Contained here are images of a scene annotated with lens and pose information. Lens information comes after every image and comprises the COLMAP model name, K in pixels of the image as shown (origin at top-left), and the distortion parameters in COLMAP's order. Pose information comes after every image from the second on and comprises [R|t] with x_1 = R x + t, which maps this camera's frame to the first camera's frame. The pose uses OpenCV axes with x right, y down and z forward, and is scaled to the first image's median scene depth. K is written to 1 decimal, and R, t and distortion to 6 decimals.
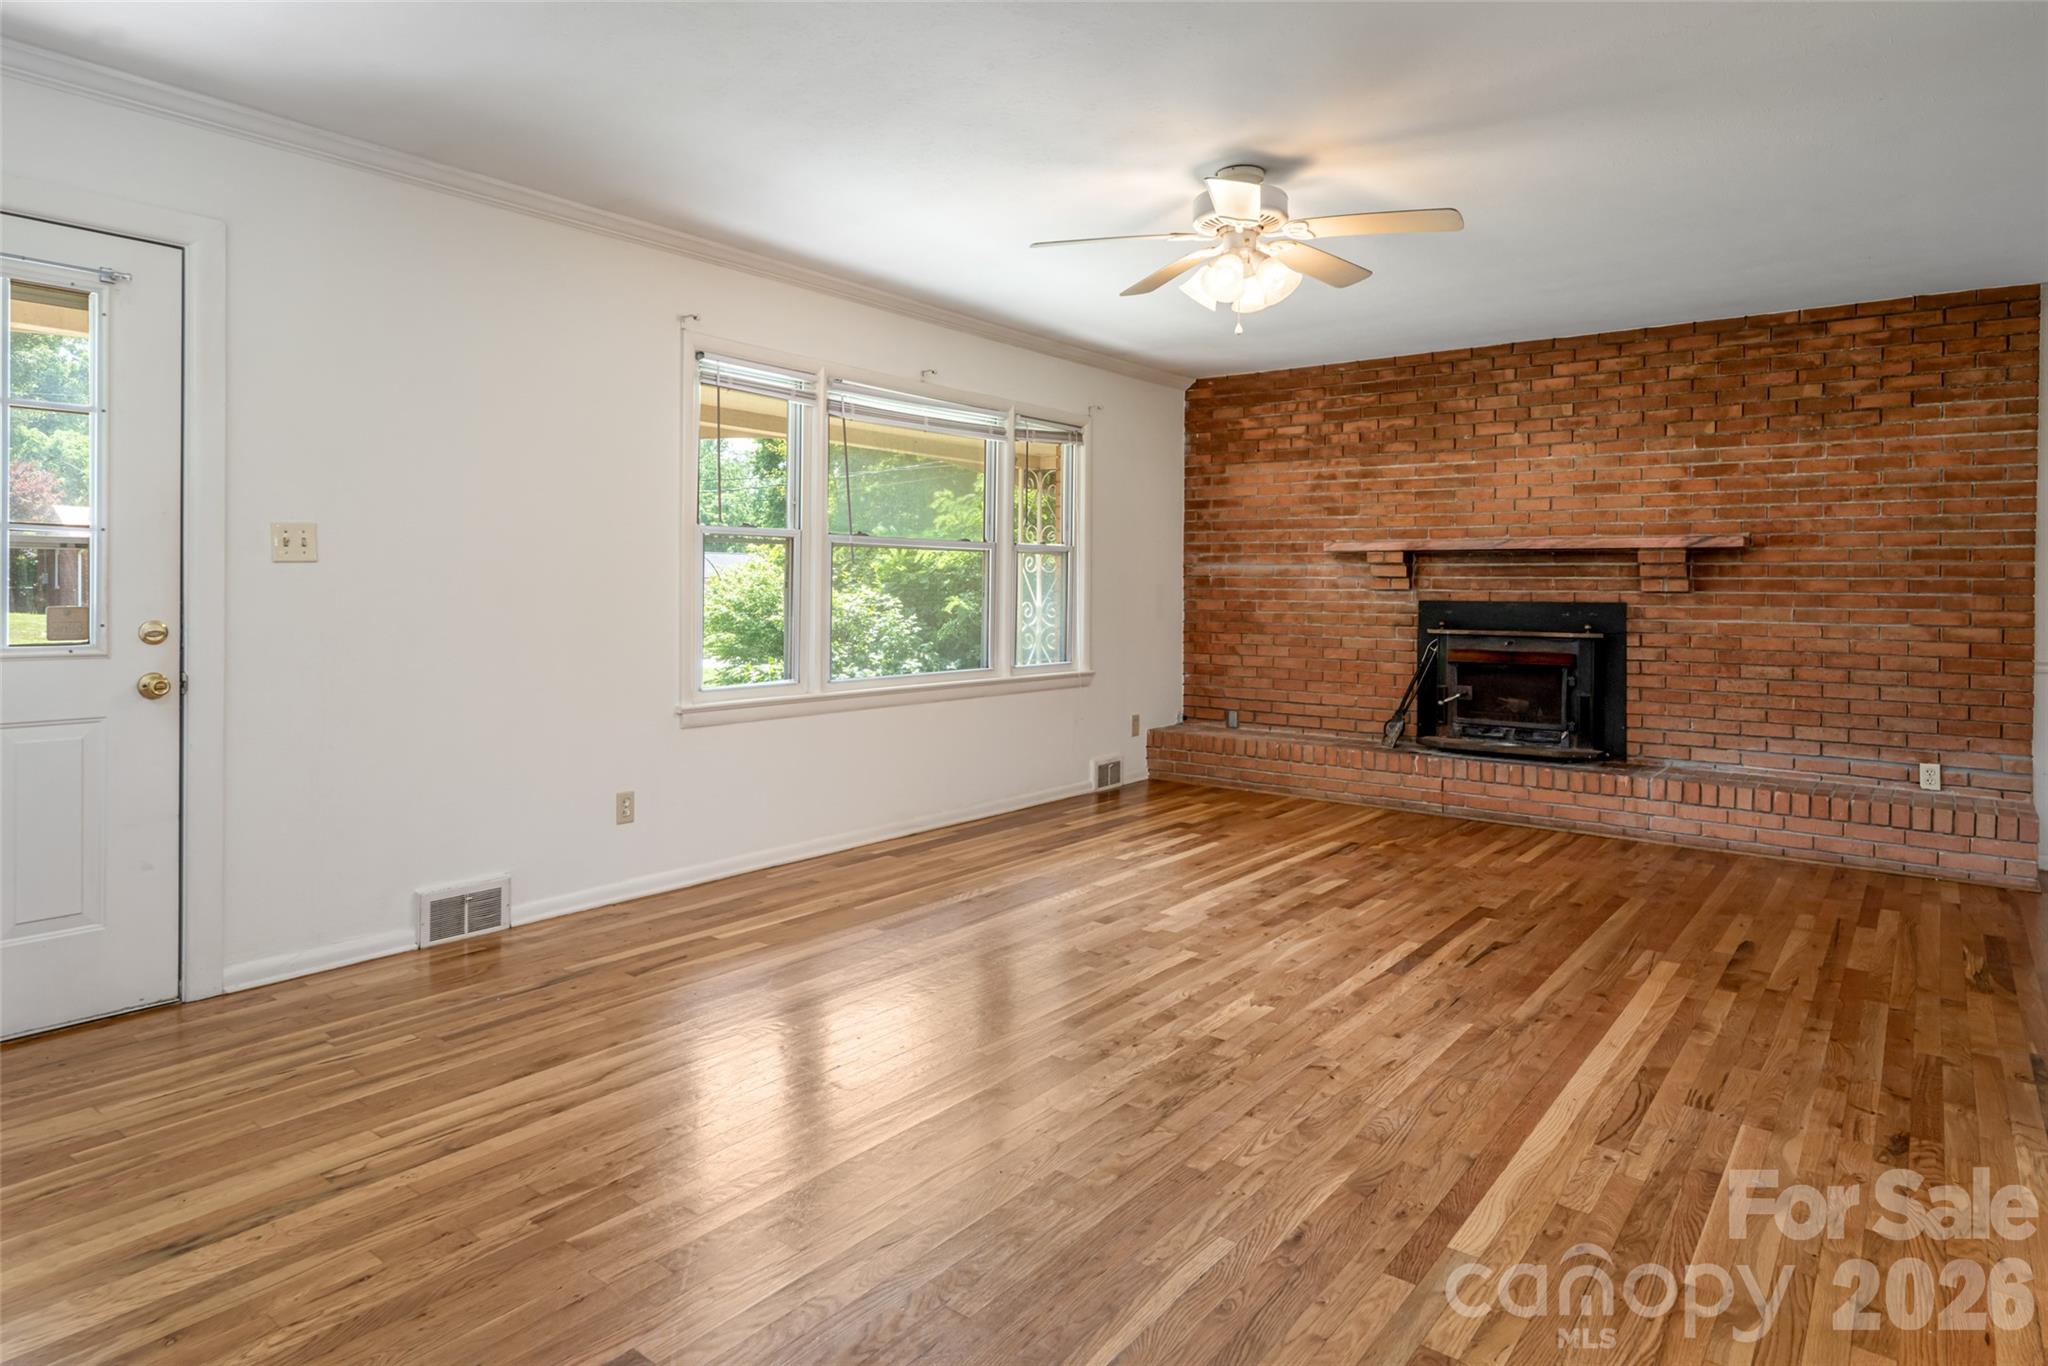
lens RADIAL K [[1125.1, 0, 1006.9], [0, 1125.1, 586.4], [0, 0, 1]] dist [-0.000756, -0.000097]
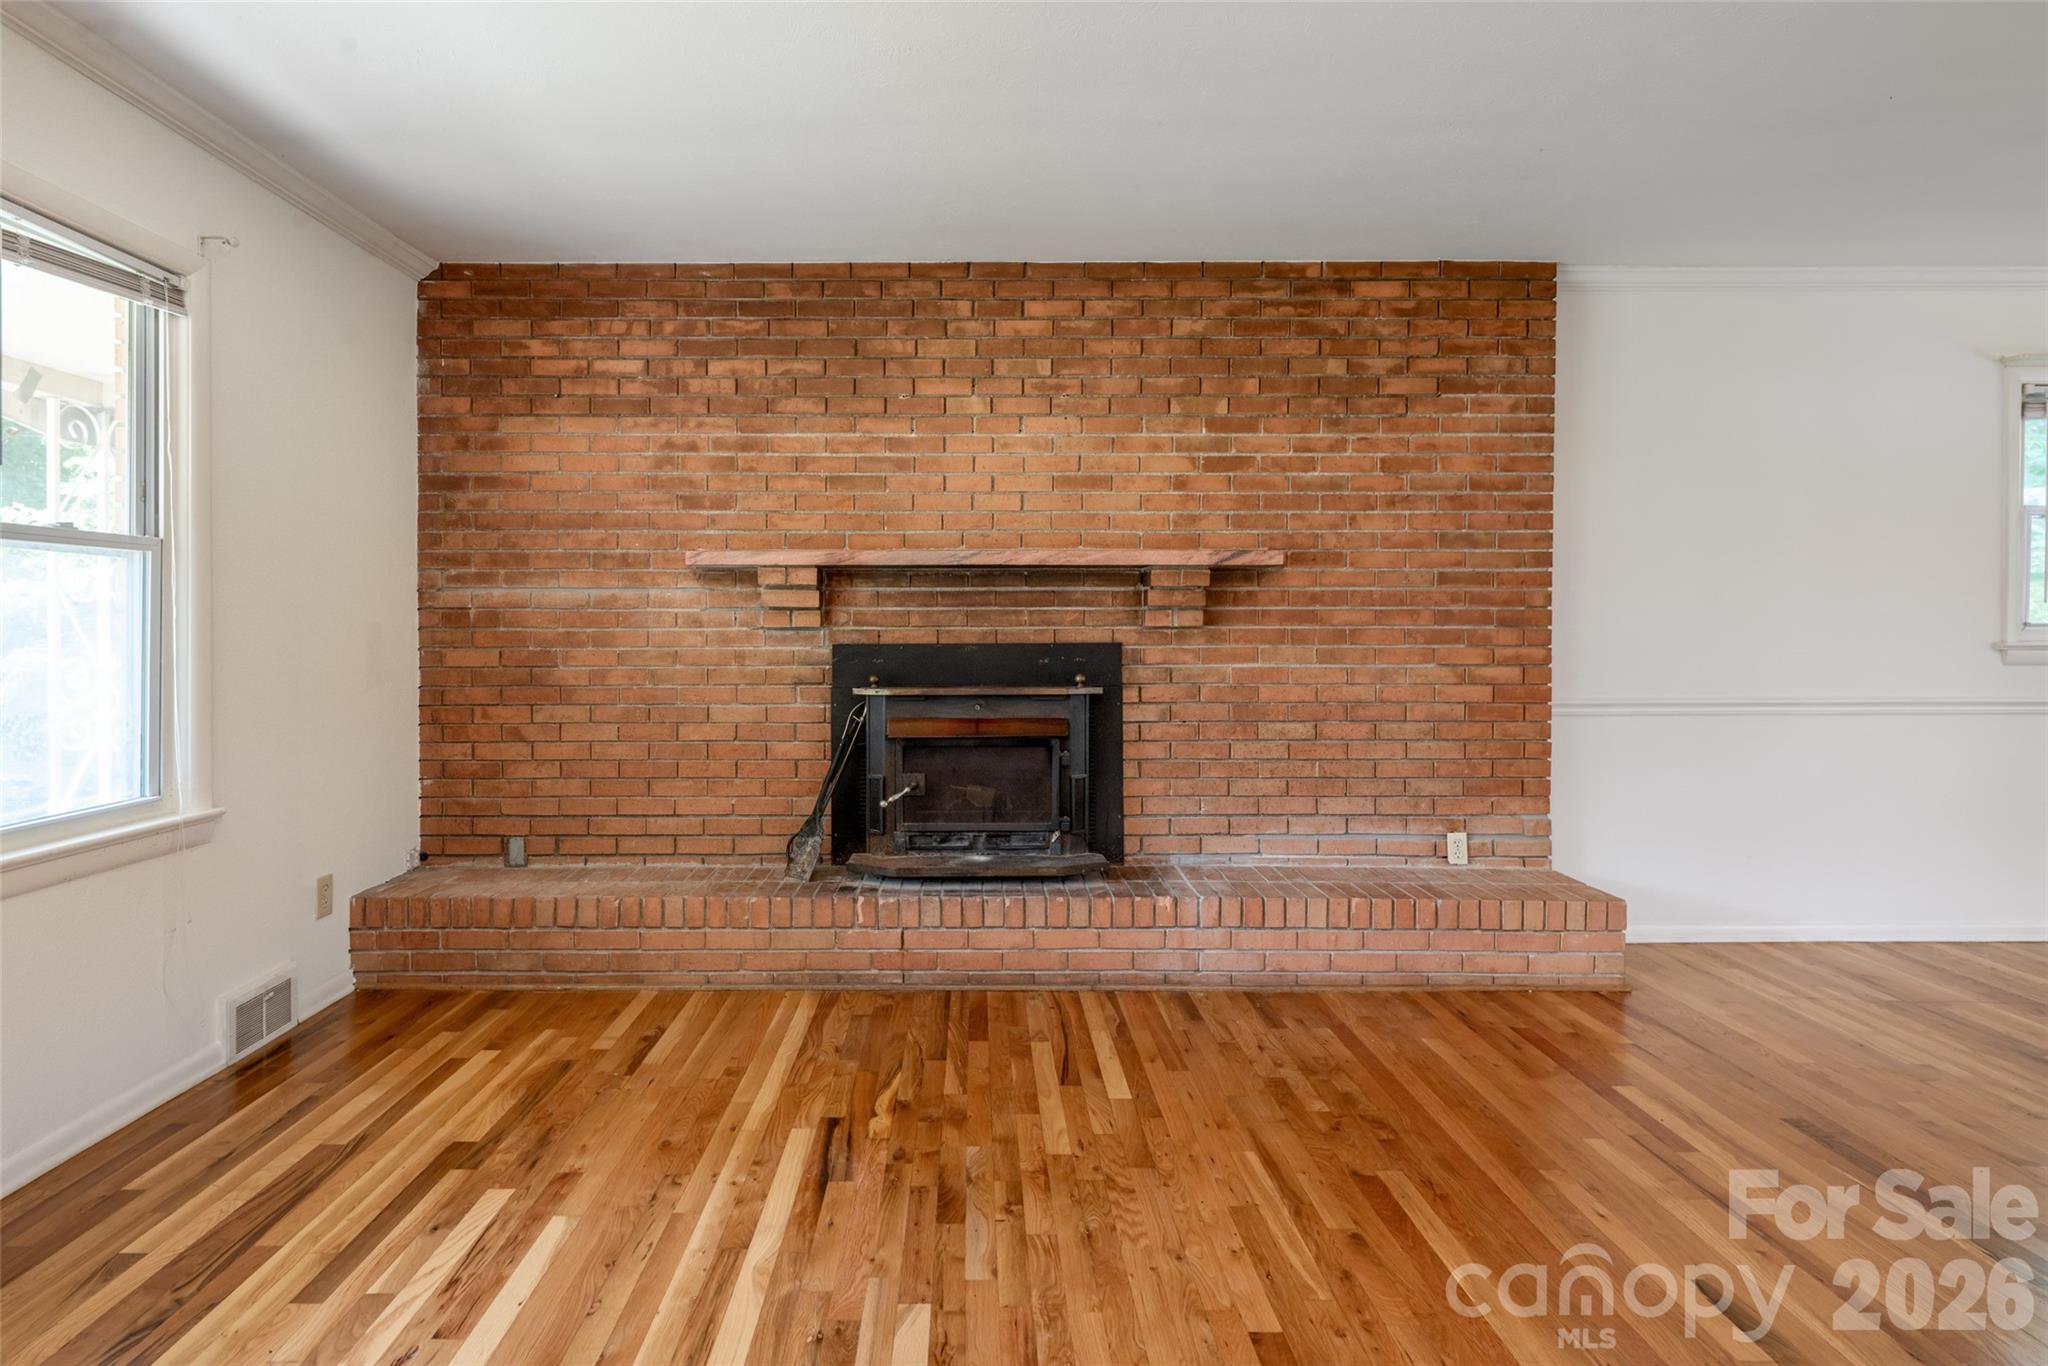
lens RADIAL K [[999.2, 0, 934.1], [0, 999.2, 631.2], [0, 0, 1]] dist [-0.000447, -0.000429]
pose [[0.779790, -0.009863, 0.625963, 0.054977], [0.008432, 0.999951, 0.005252, 0.002636], [-0.625984, 0.001183, 0.779835, 0.549687]]
